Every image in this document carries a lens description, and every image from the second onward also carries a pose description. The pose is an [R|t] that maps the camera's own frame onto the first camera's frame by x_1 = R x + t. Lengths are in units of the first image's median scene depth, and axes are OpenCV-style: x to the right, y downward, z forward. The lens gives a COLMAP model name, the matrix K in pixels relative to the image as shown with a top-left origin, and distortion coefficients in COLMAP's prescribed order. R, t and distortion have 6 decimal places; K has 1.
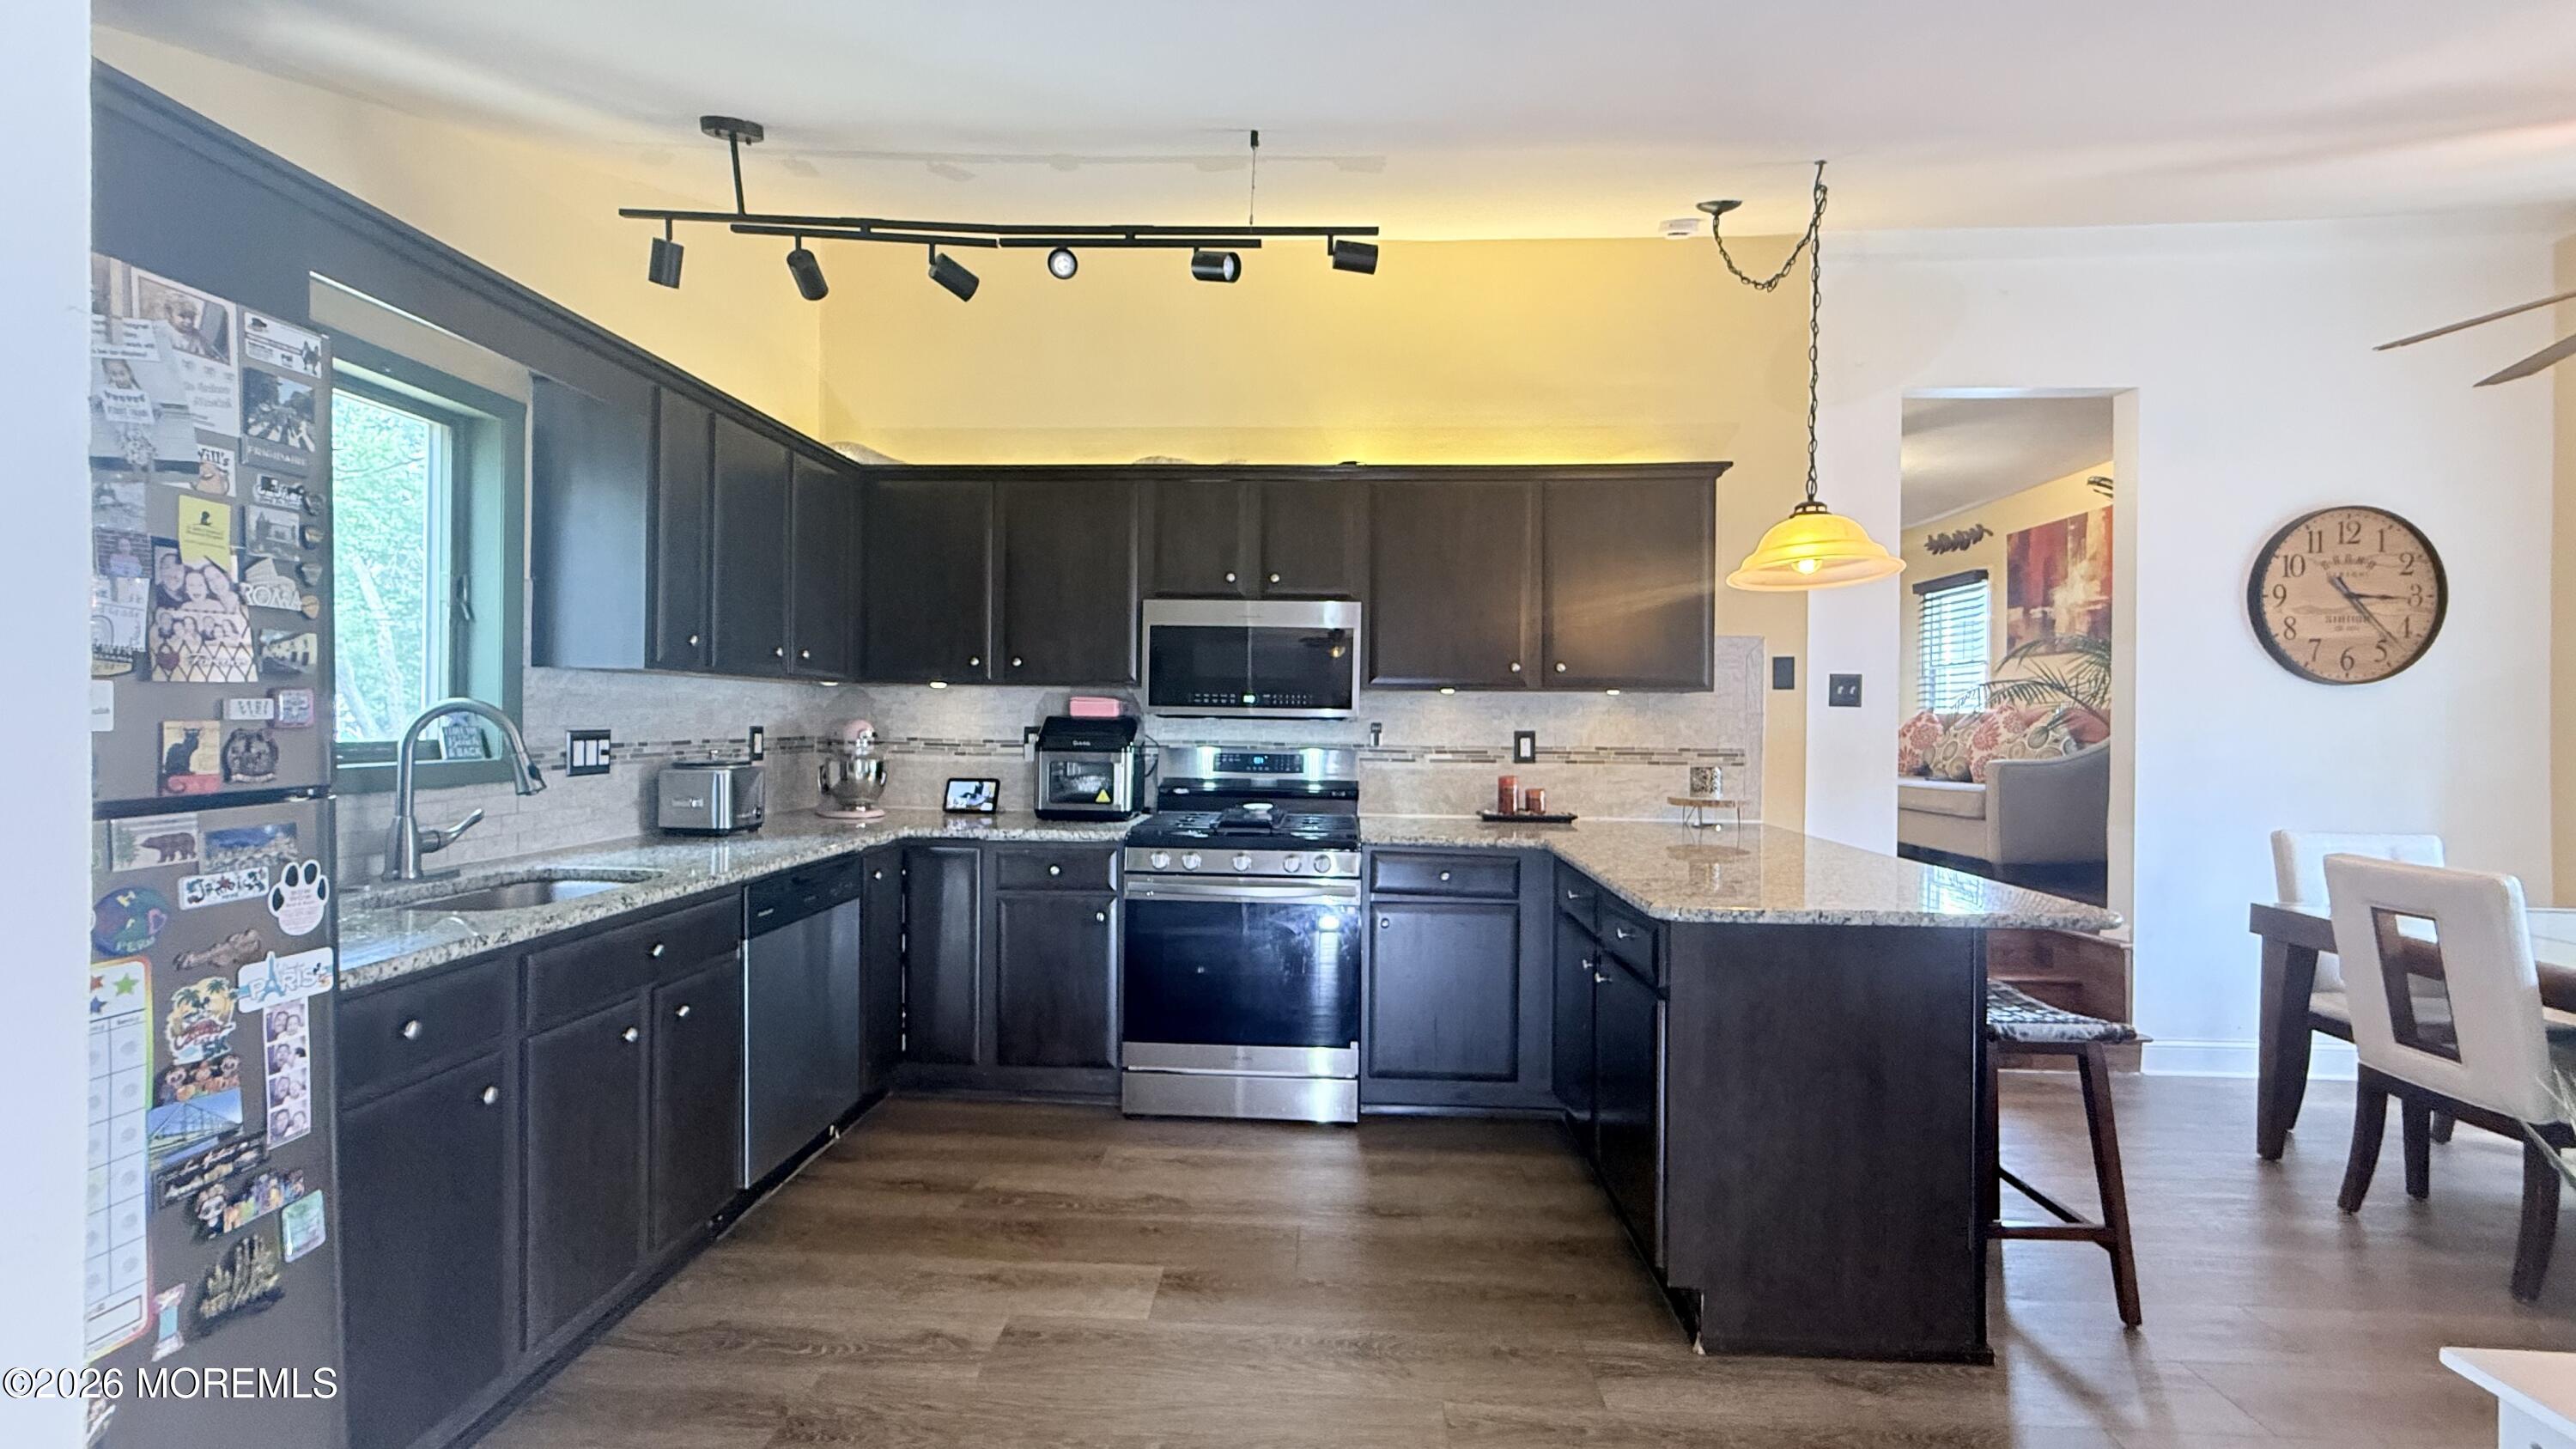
lens RADIAL K [[1029.9, 0, 1288.0], [0, 1029.9, 724.5], [0, 0, 1]] dist [0.003103, -0.000038]
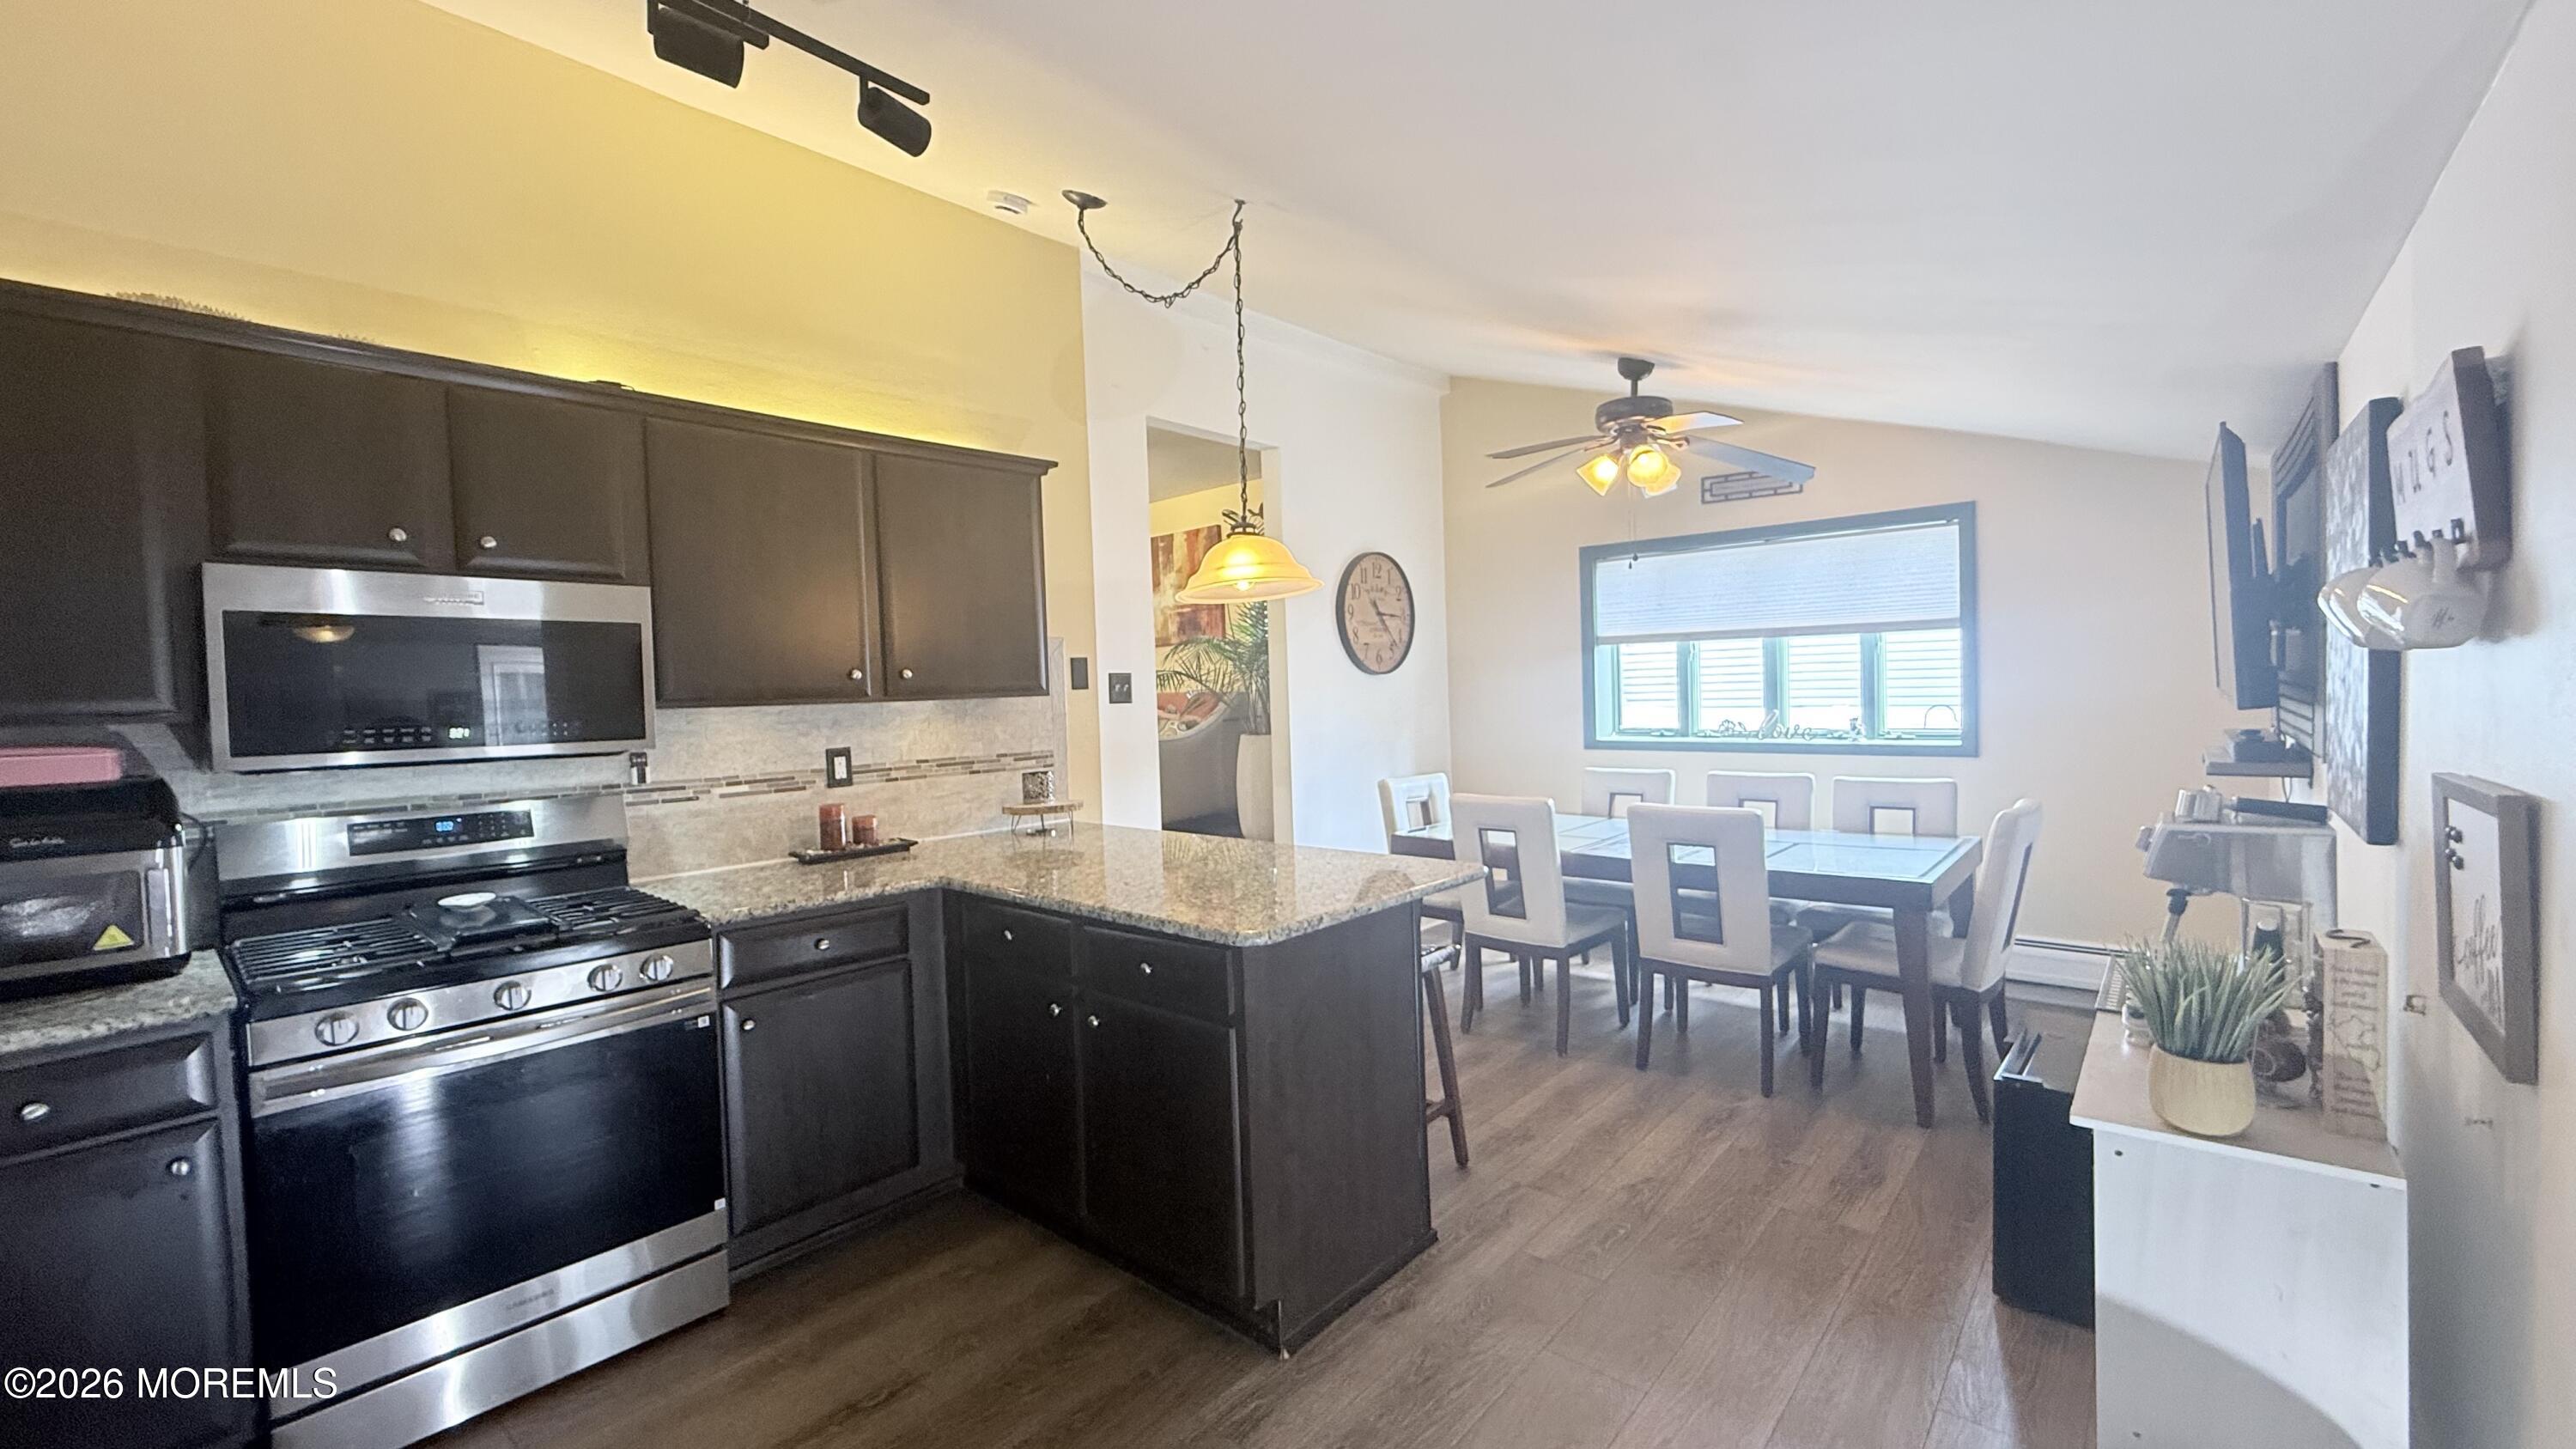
lens RADIAL K [[1029.9, 0, 1288.0], [0, 1029.9, 724.5], [0, 0, 1]] dist [0.003103, -0.000038]
pose [[0.620464, -0.056906, 0.782168, -0.198939], [0.041792, 0.998346, 0.039482, -0.031126], [-0.783121, 0.008191, 0.621816, 0.197163]]
